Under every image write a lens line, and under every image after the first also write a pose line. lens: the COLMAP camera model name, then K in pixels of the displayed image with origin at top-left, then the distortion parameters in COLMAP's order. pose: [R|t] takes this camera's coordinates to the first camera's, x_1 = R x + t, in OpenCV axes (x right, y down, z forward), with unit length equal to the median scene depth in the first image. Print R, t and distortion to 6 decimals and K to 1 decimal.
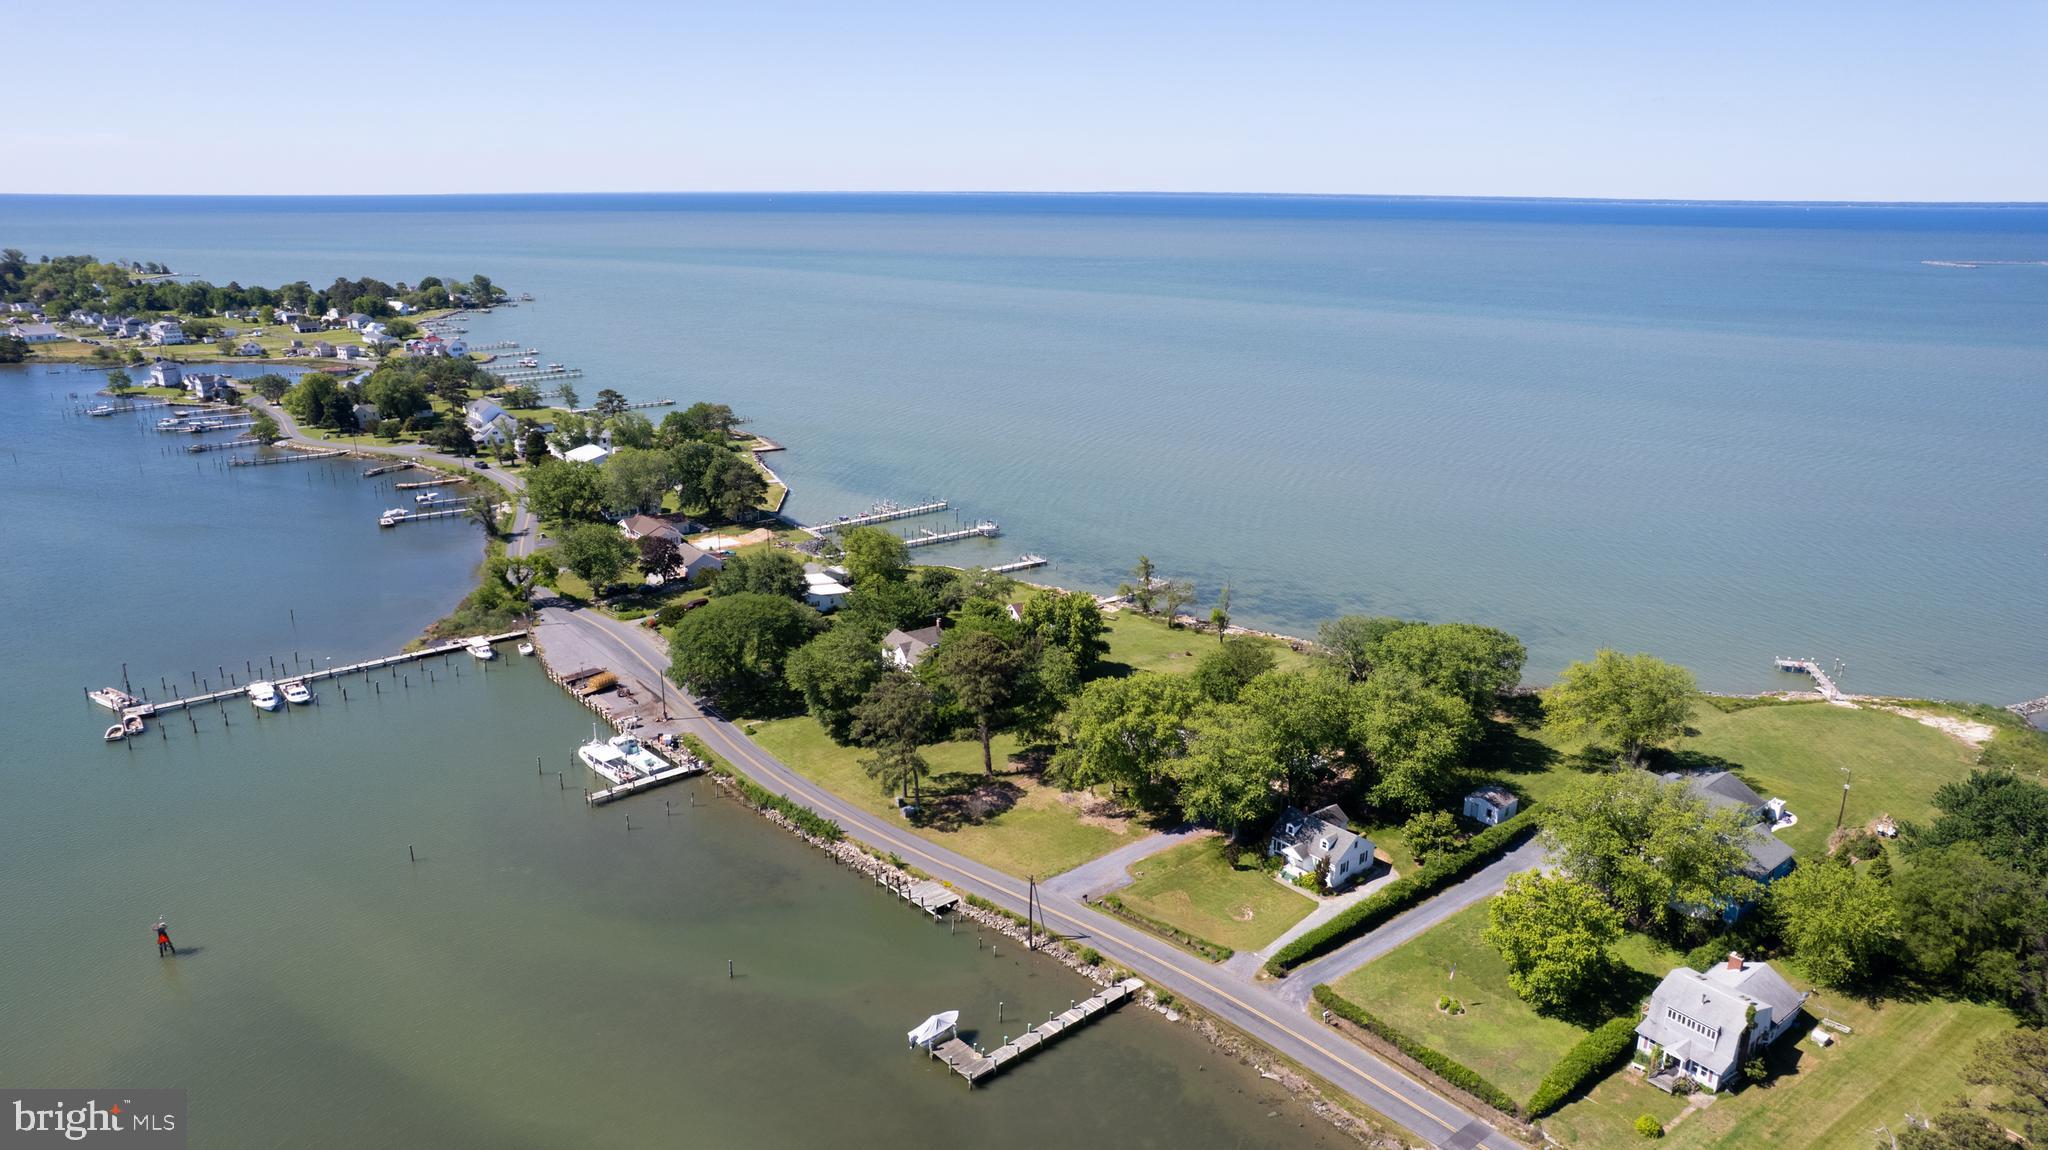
lens RADIAL K [[1342.3, 0, 1024.9], [0, 1342.3, 582.3], [0, 0, 1]] dist [-0.057014, 0.049131]
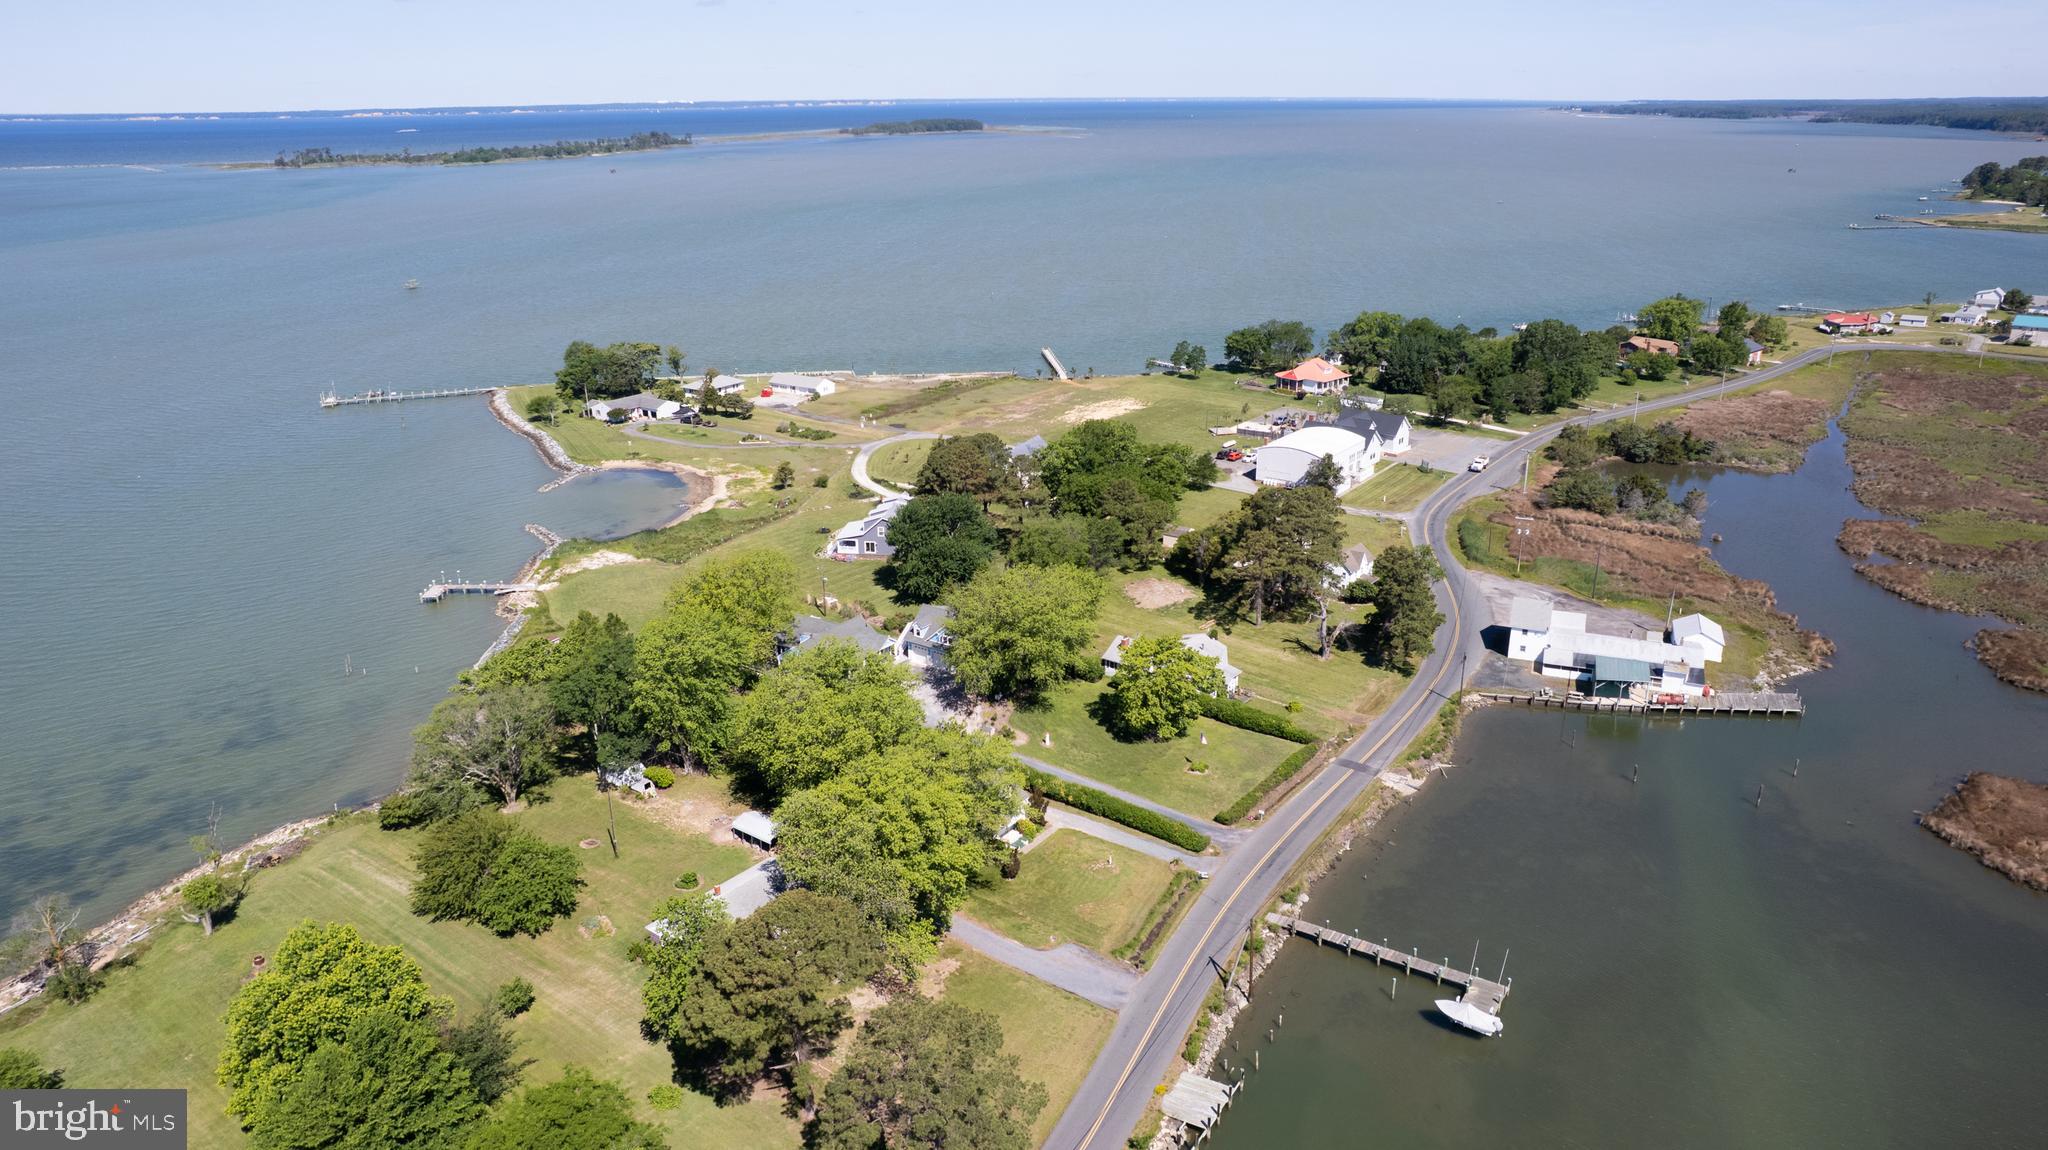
lens RADIAL K [[1342.3, 0, 1028.0], [0, 1342.3, 583.9], [0, 0, 1]] dist [-0.057014, 0.049131]
pose [[-0.256504, -0.332518, 0.907545, -0.639214], [0.290151, 0.869162, 0.400462, -0.334758], [-0.921964, 0.366045, -0.126463, 1.139836]]
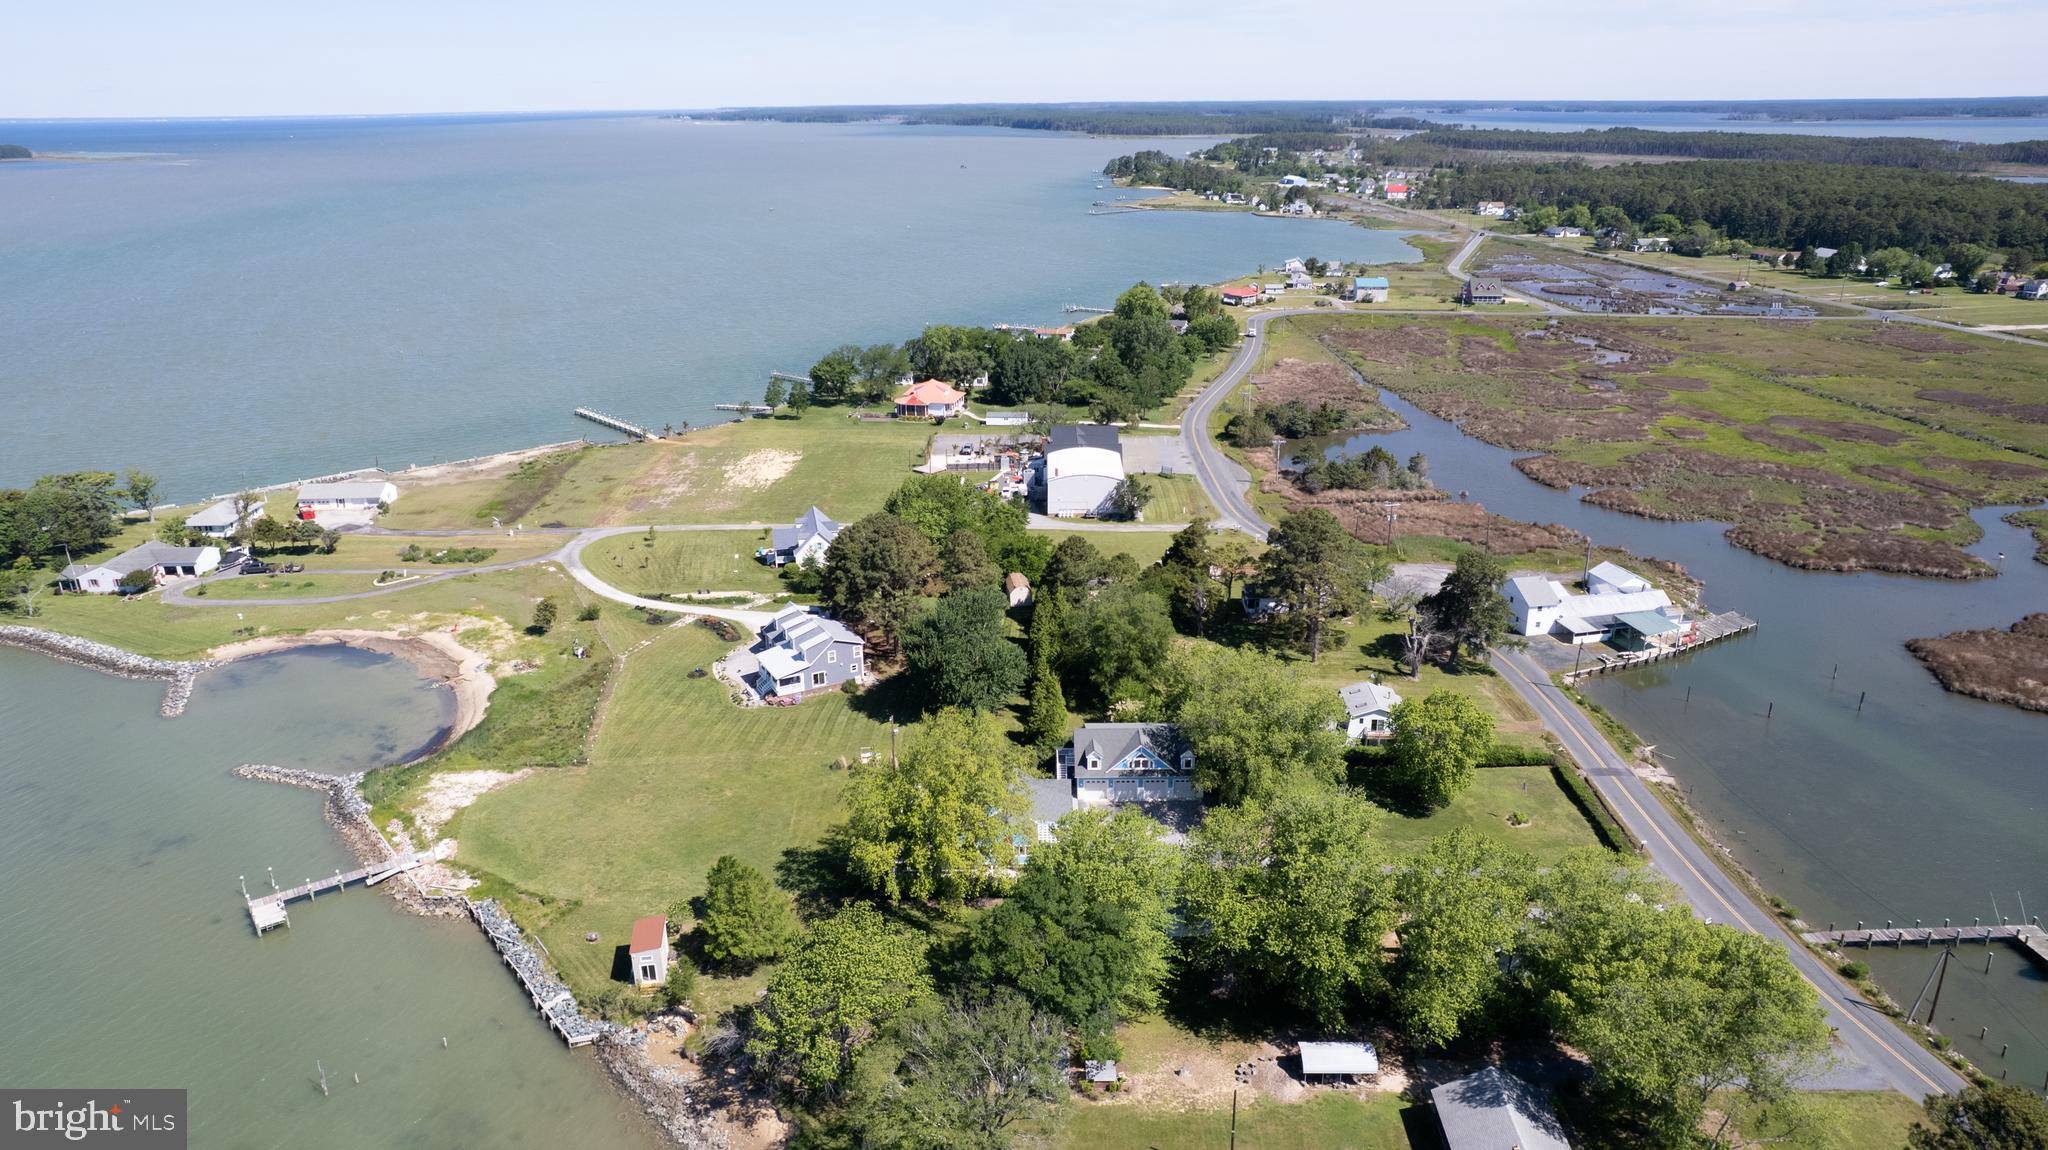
lens RADIAL K [[1342.3, 0, 1001.9], [0, 1342.3, 576.0], [0, 0, 1]] dist [-0.057014, 0.049131]
pose [[-0.764663, -0.211381, 0.608776, 0.005164], [0.197941, 0.821966, 0.534032, -0.513523], [-0.613278, 0.528857, -0.586686, 1.693115]]
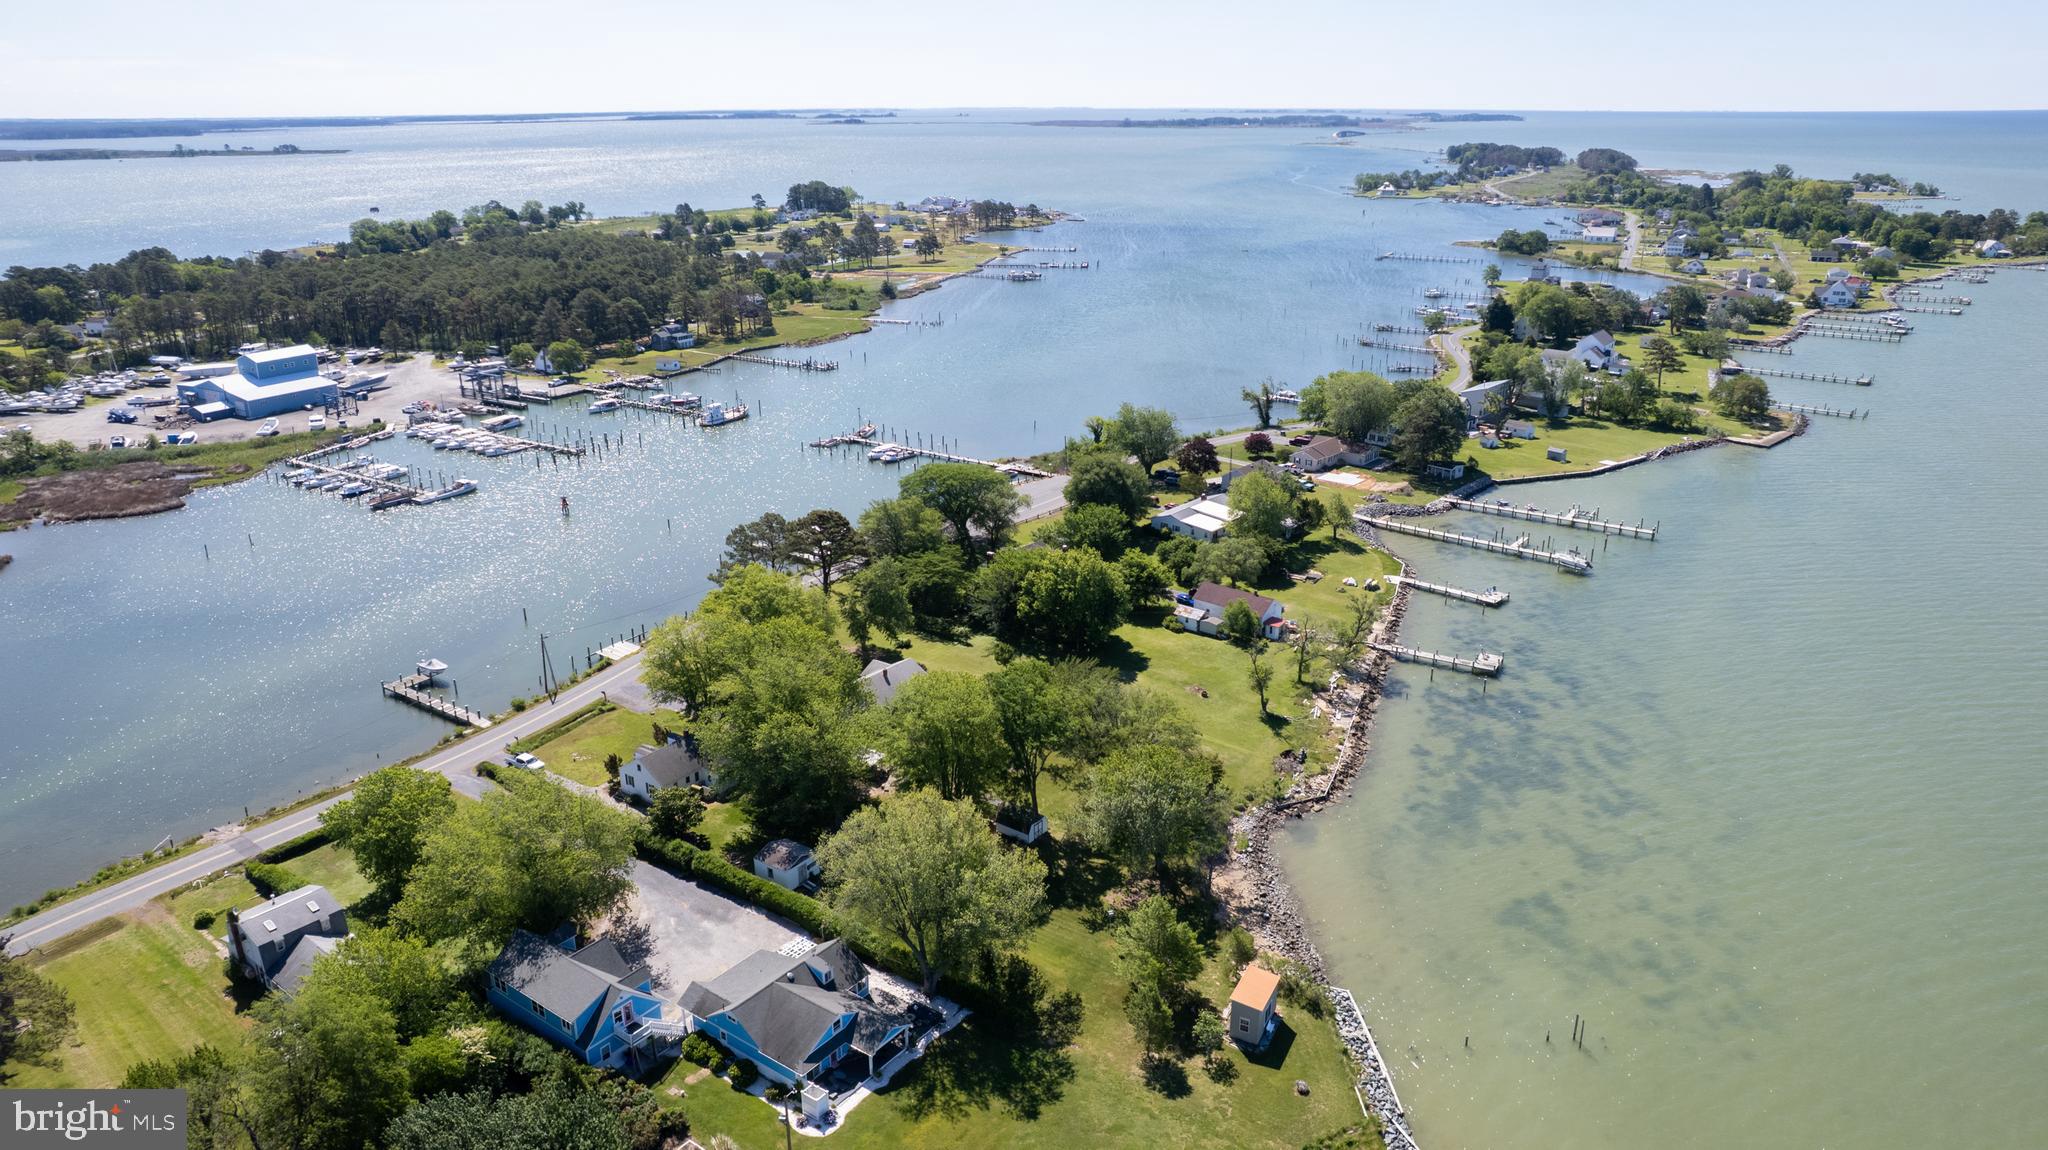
lens RADIAL K [[1342.3, 0, 1010.6], [0, 1342.3, 592.4], [0, 0, 1]] dist [-0.057014, 0.049131]
pose [[0.241555, 0.327290, -0.913527, 1.310268], [-0.275541, 0.925790, 0.258825, -0.293777], [0.930445, 0.189194, 0.313811, 0.995060]]
